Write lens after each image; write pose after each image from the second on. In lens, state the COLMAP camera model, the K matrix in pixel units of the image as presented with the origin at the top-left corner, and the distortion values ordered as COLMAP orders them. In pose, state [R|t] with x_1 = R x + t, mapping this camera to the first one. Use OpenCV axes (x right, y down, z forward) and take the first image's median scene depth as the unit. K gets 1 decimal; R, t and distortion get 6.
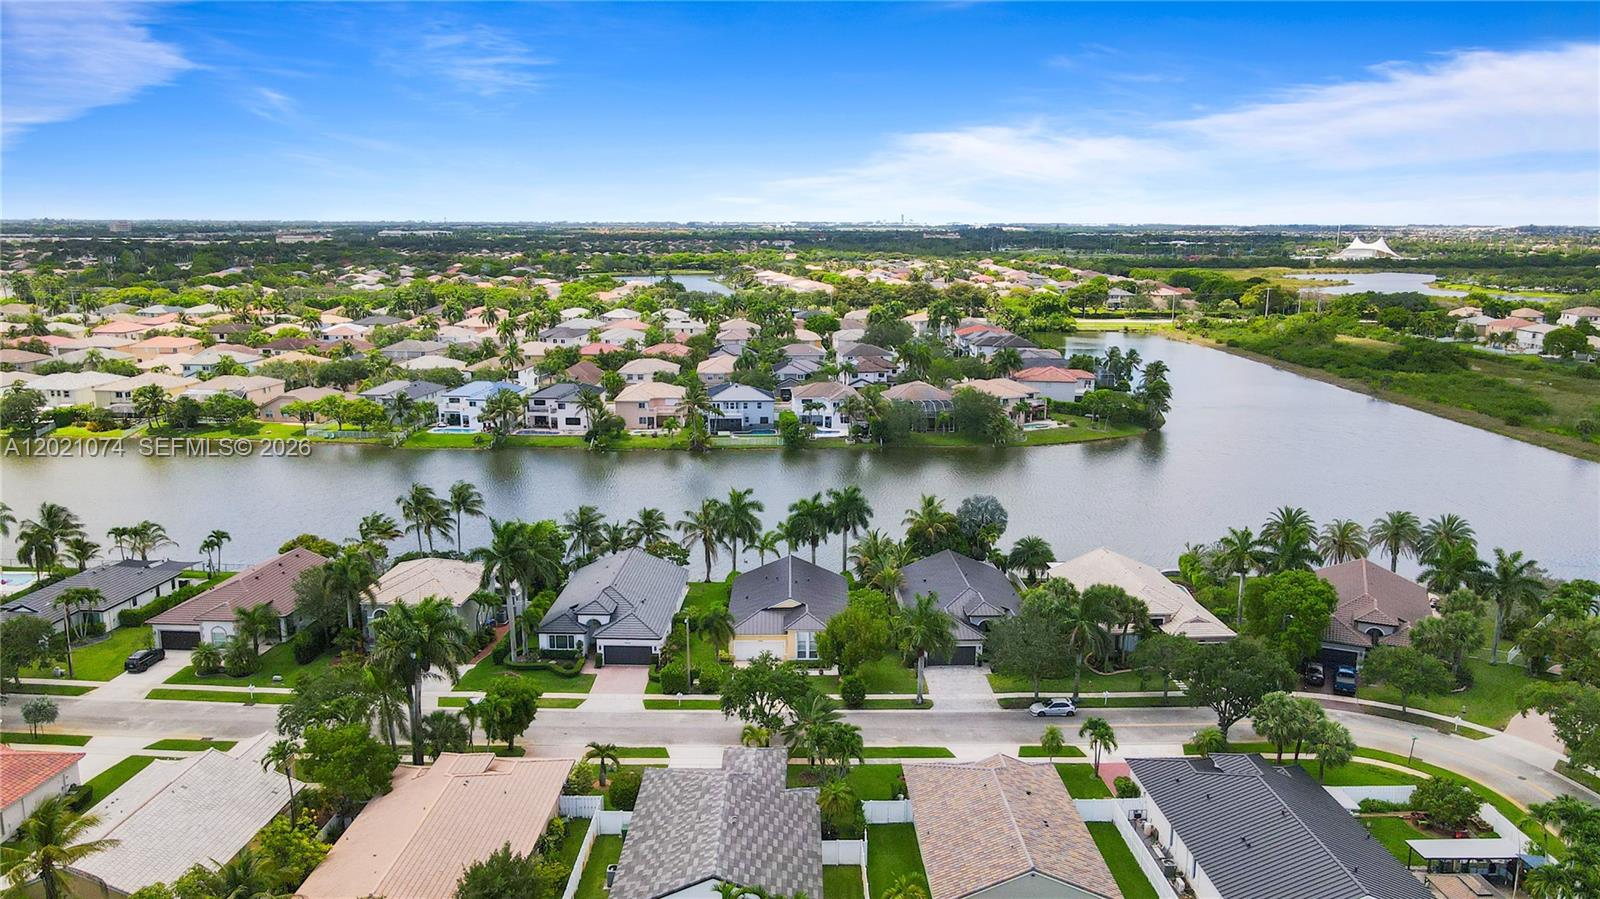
lens RADIAL K [[1181.5, 0, 800.0], [0, 1181.5, 449.5], [0, 0, 1]] dist [0.009983, 0.002287]
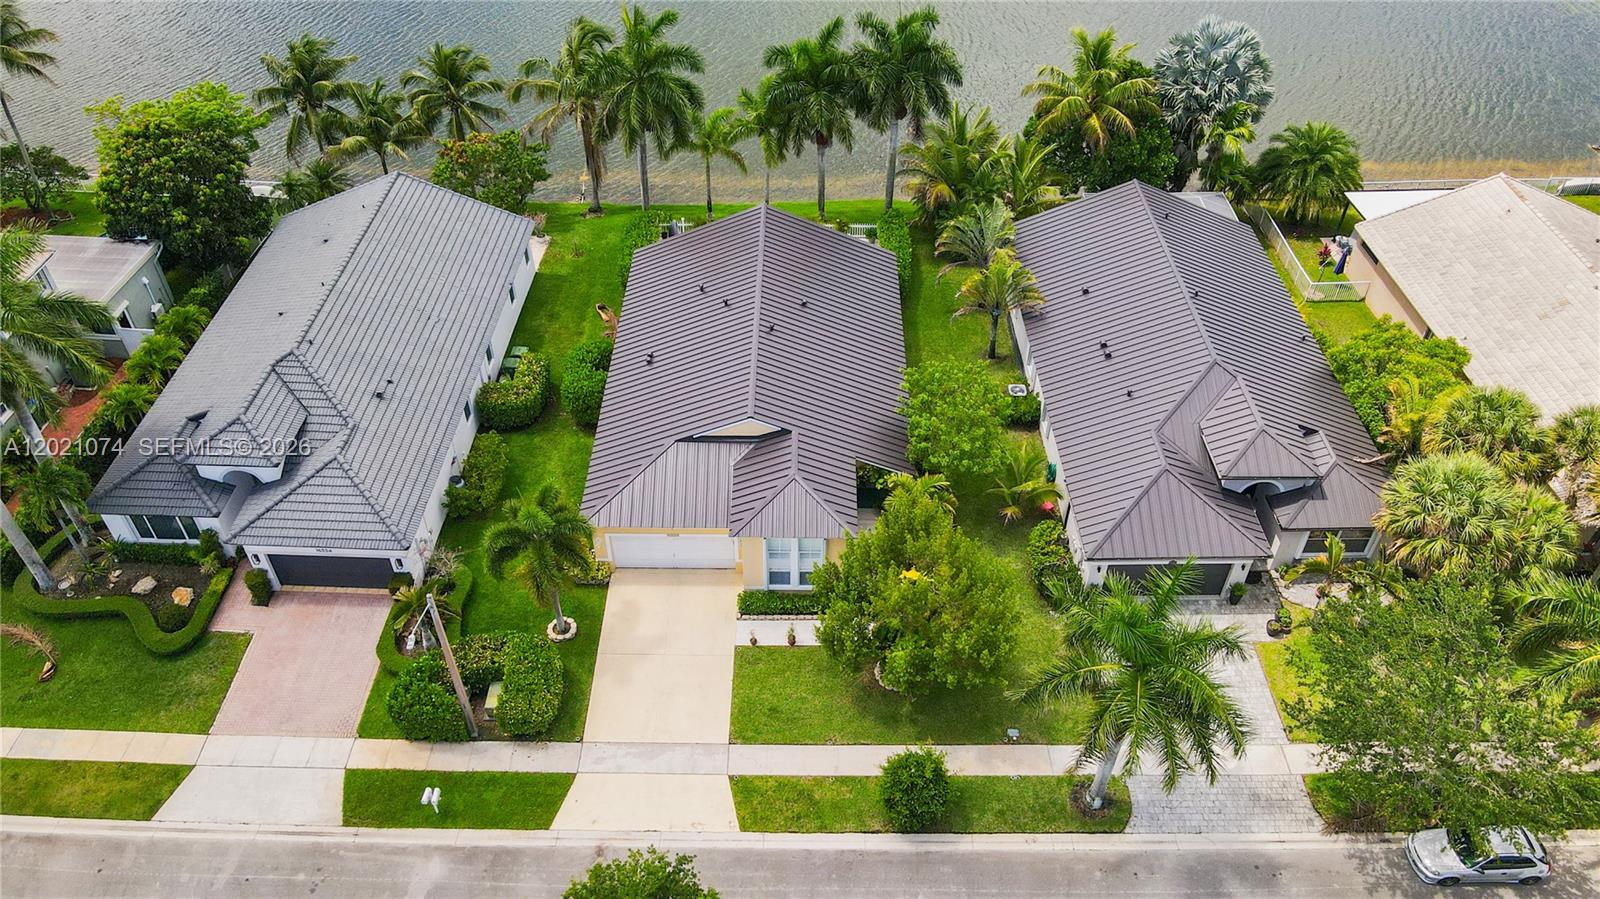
lens RADIAL K [[1177.3, 0, 801.4], [0, 1177.3, 458.7], [0, 0, 1]] dist [-0.001715, 0.010978]
pose [[0.999887, 0.010854, -0.010387, 0.009675], [-0.003840, 0.853079, 0.521768, -0.049082], [0.014525, -0.521669, 0.853024, 0.558753]]
